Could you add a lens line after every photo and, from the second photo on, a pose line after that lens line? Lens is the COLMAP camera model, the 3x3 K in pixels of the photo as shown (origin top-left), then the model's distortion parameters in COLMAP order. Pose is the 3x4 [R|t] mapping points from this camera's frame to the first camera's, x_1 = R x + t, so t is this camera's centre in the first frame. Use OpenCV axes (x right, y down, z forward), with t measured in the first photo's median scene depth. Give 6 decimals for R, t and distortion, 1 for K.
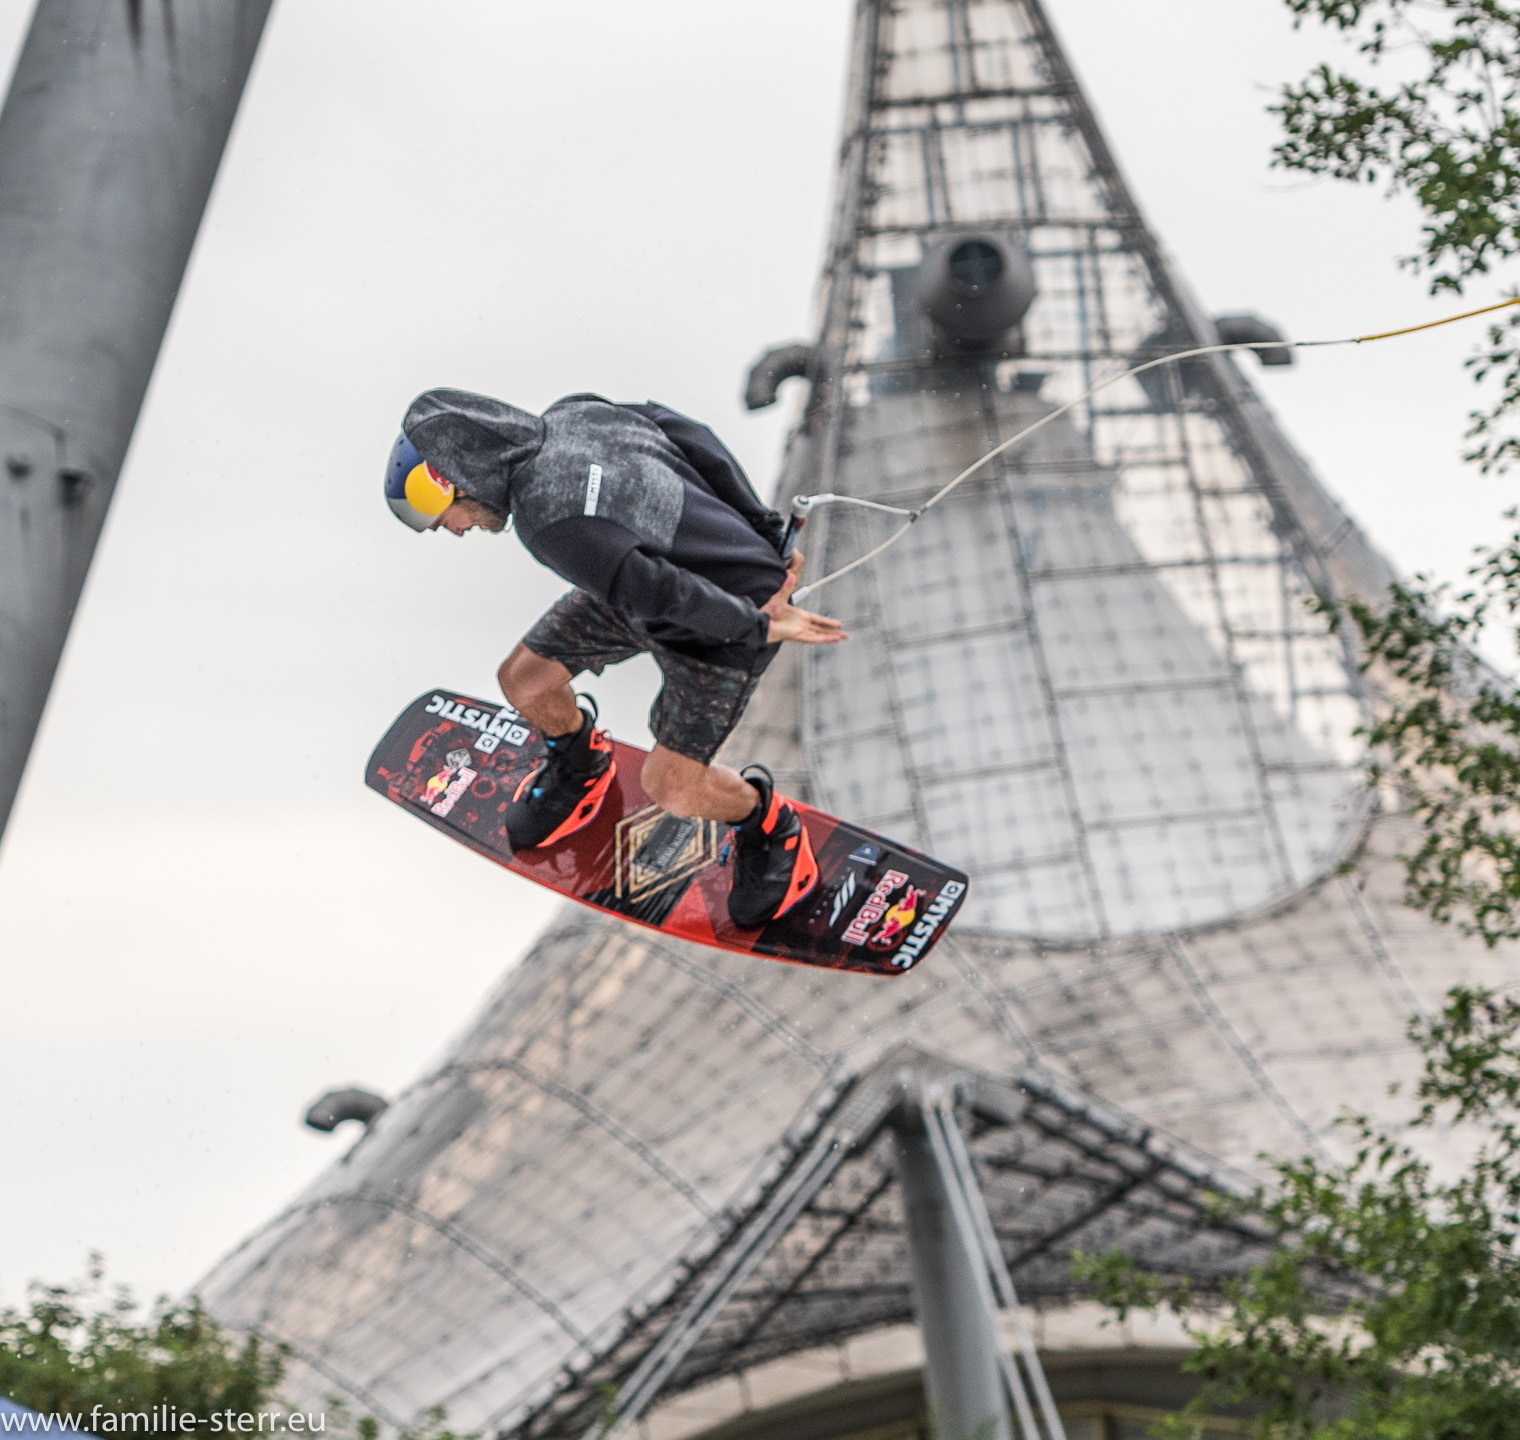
lens RADIAL K [[4948.4, 0, 758.5], [0, 4948.4, 720.3], [0, 0, 1]] dist [-0.304720, 0.000000]
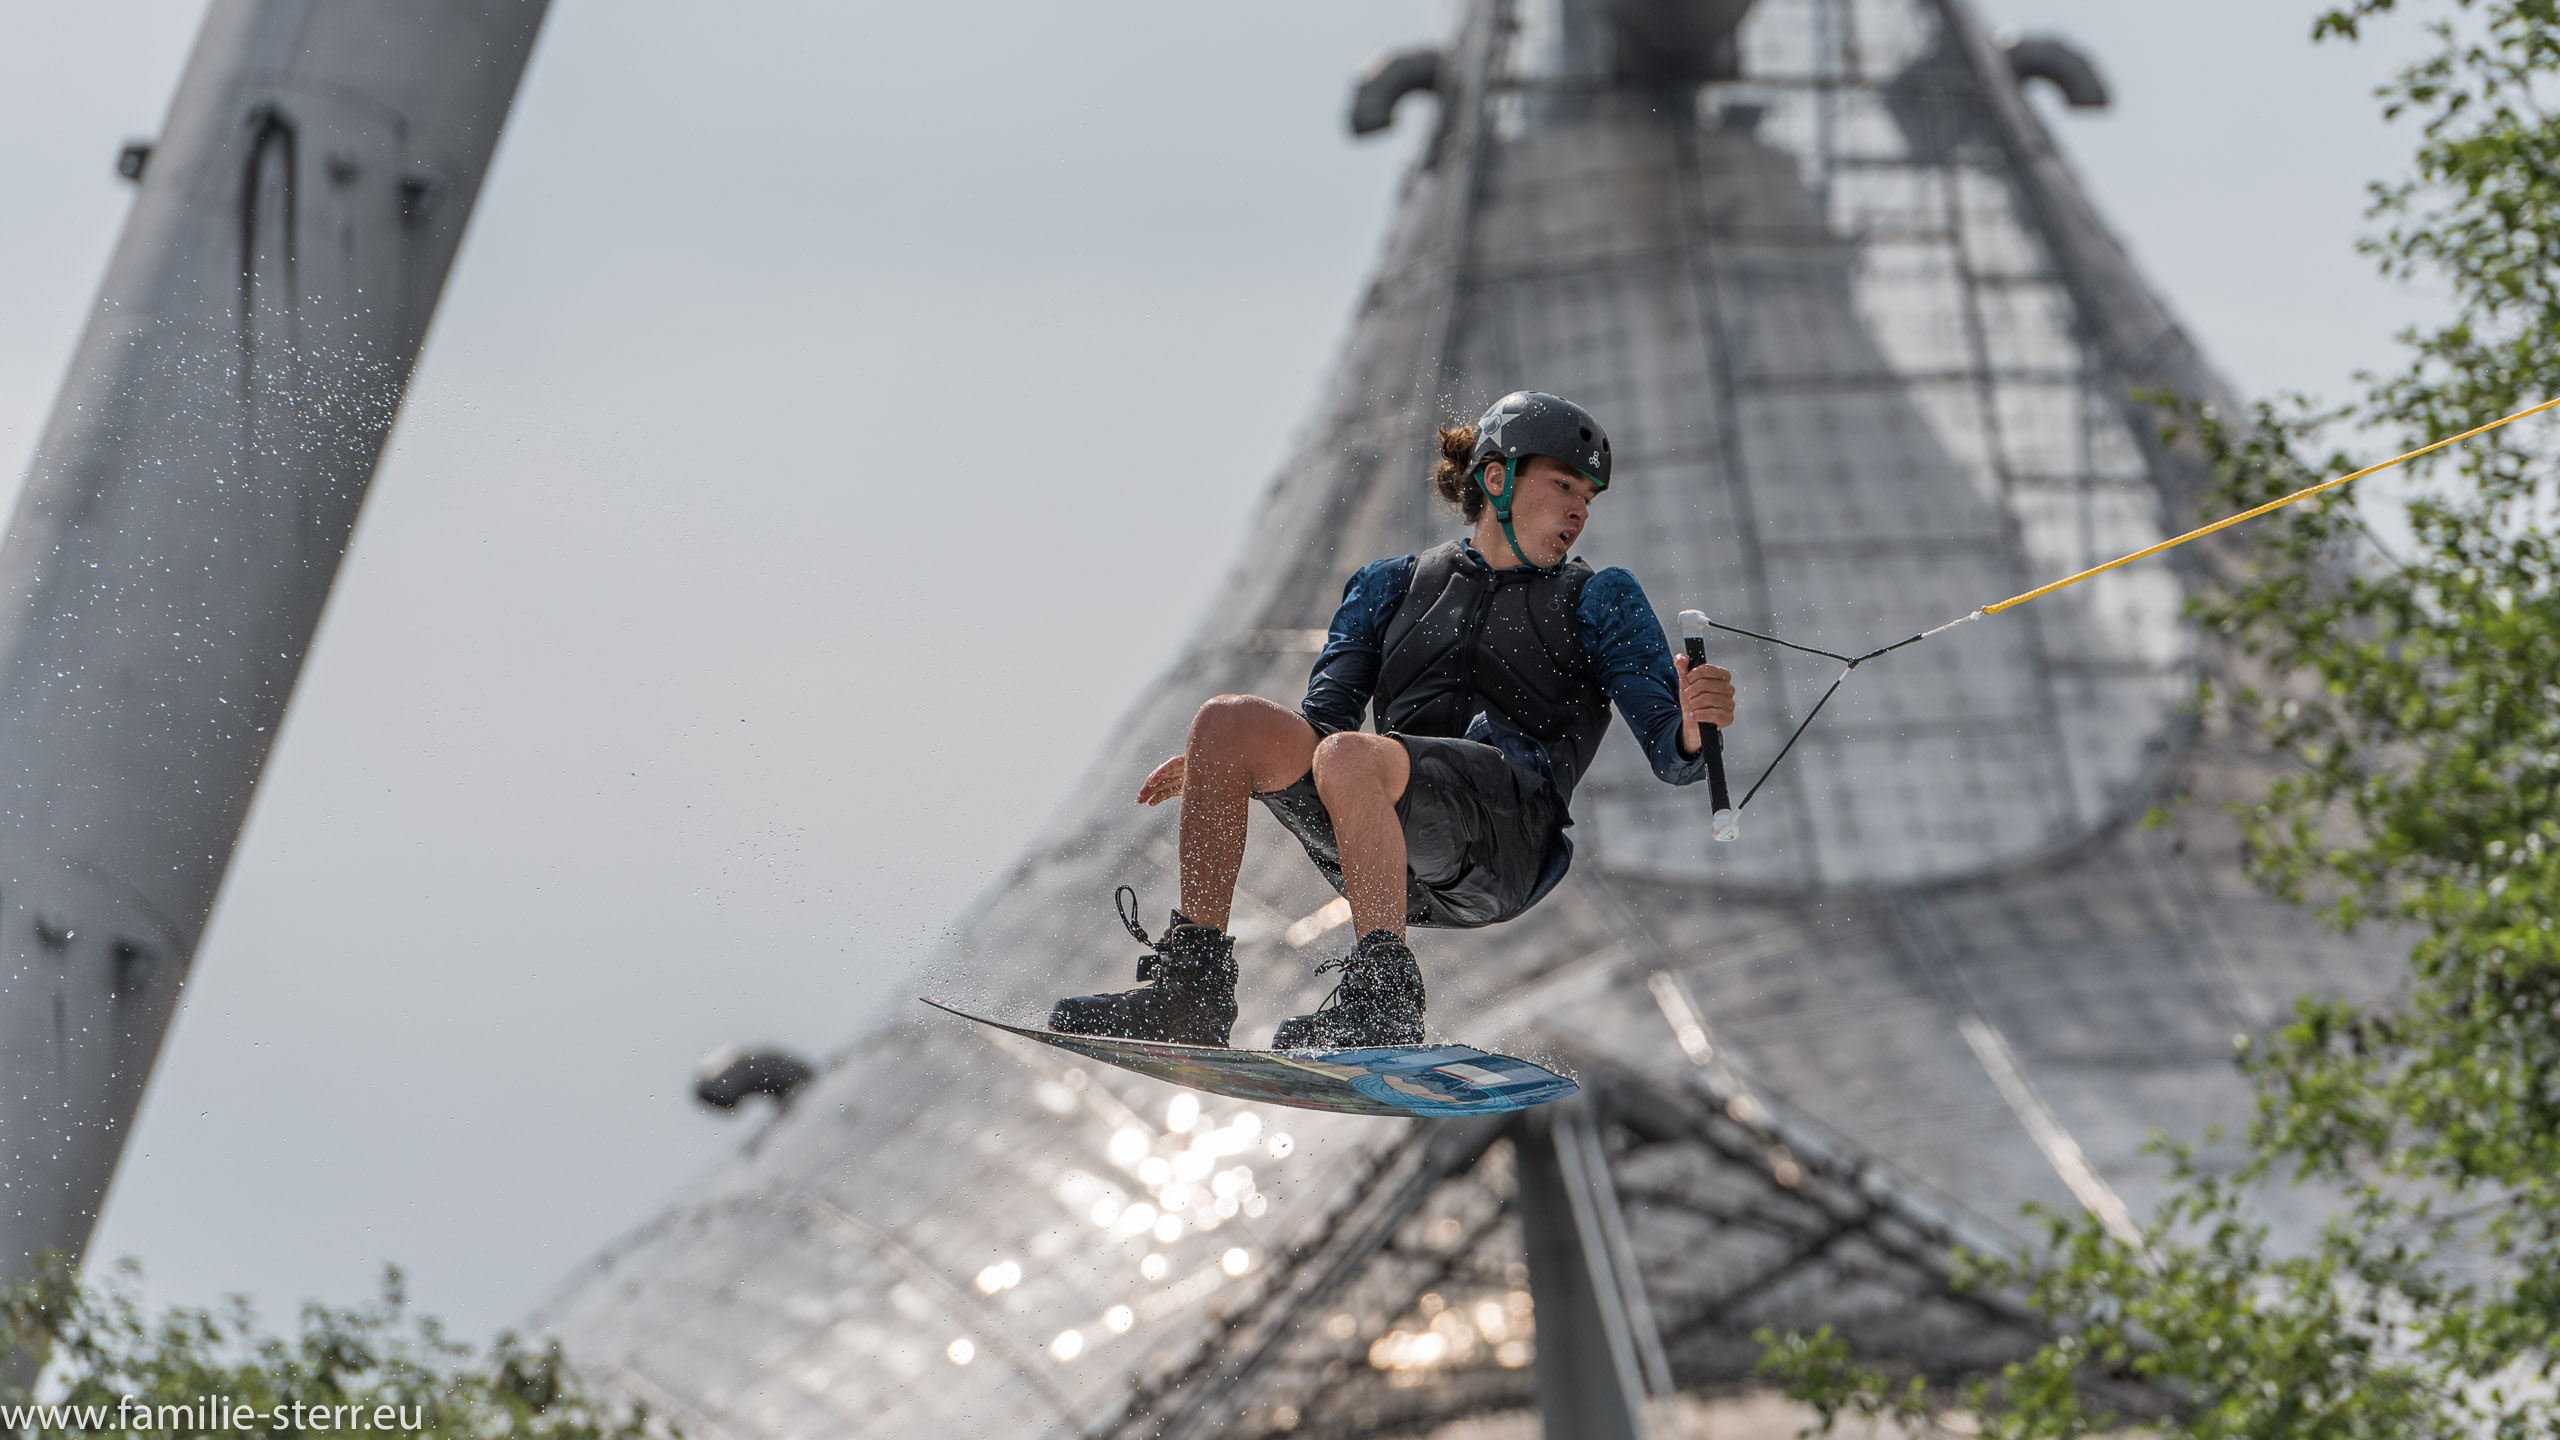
lens RADIAL K [[15785.2, 0, 1280.4], [0, 15785.2, 720.3], [0, 0, 1]] dist [-0.361175, 0.000000]
pose [[0.997533, 0.043783, 0.054865, -0.135284], [-0.043295, 0.999012, -0.010050, 0.045903], [-0.055251, 0.007650, 0.998443, -1.296888]]
